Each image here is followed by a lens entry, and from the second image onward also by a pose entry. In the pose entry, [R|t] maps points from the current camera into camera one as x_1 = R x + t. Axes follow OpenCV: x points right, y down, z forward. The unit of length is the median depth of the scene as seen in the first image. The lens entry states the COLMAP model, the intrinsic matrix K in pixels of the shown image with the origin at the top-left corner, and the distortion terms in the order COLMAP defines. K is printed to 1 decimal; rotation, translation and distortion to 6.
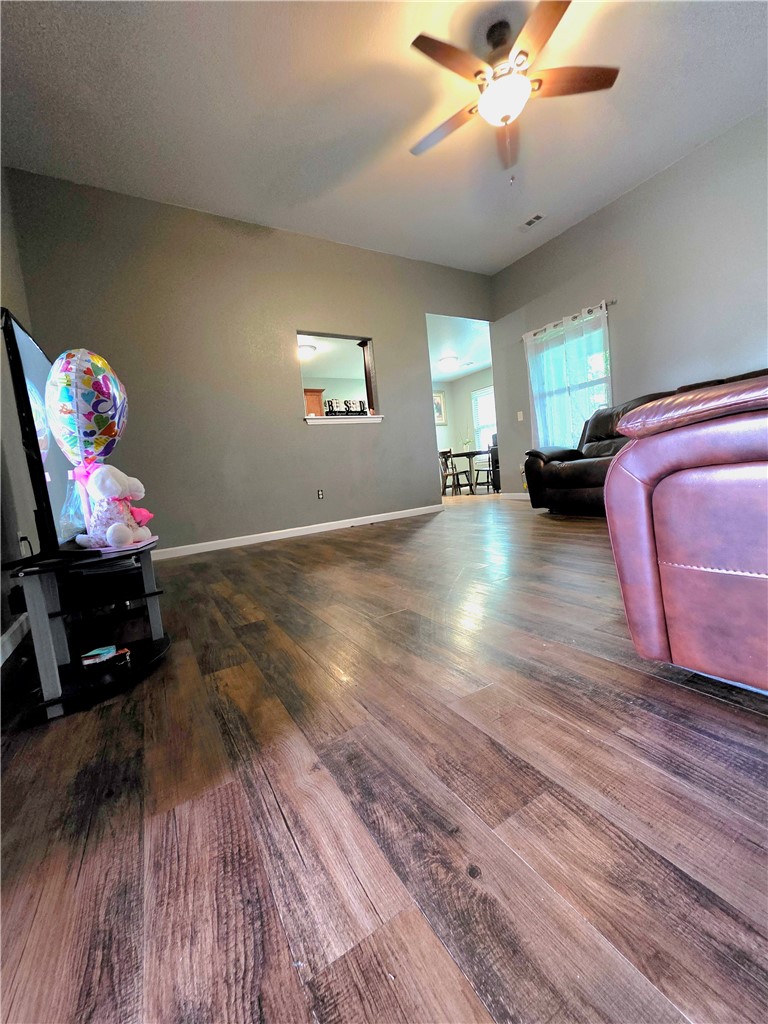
lens RADIAL K [[408.0, 0, 388.6], [0, 408.0, 513.2], [0, 0, 1]] dist [-0.003577, 0.000183]
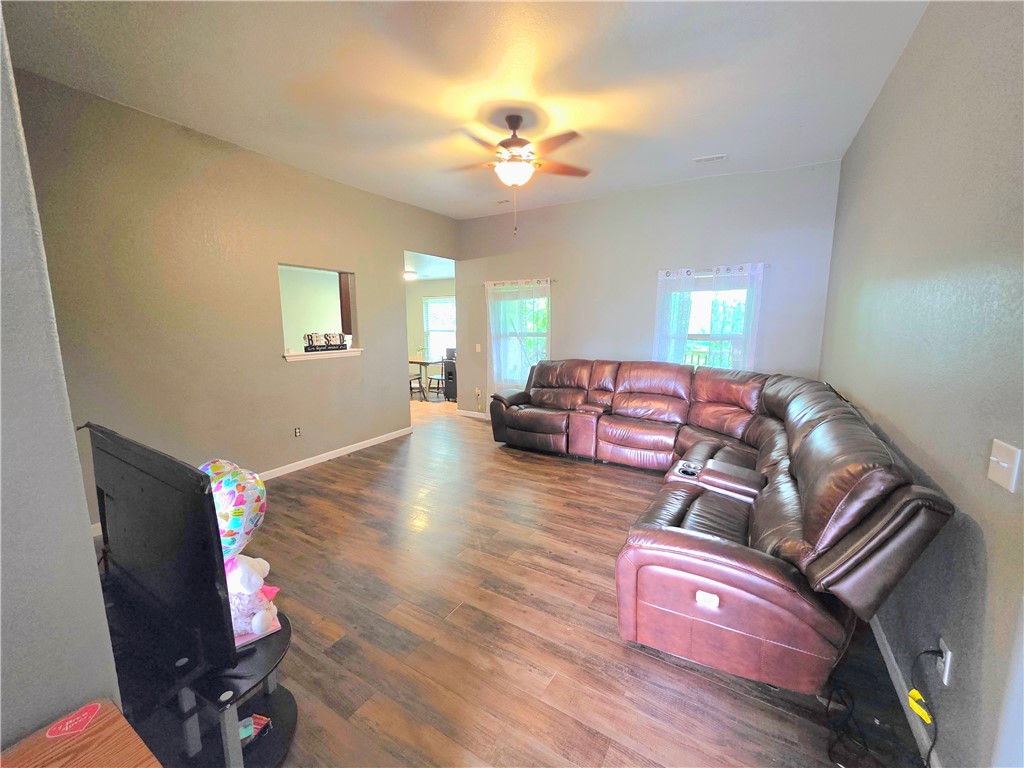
lens RADIAL K [[408.0, 0, 510.3], [0, 408.0, 382.9], [0, 0, 1]] dist [-0.003577, 0.000183]
pose [[0.879200, 0.027640, 0.475650, -0.188959], [-0.041540, 0.998961, 0.018733, -0.205701], [-0.474638, -0.036228, 0.879435, -0.095487]]
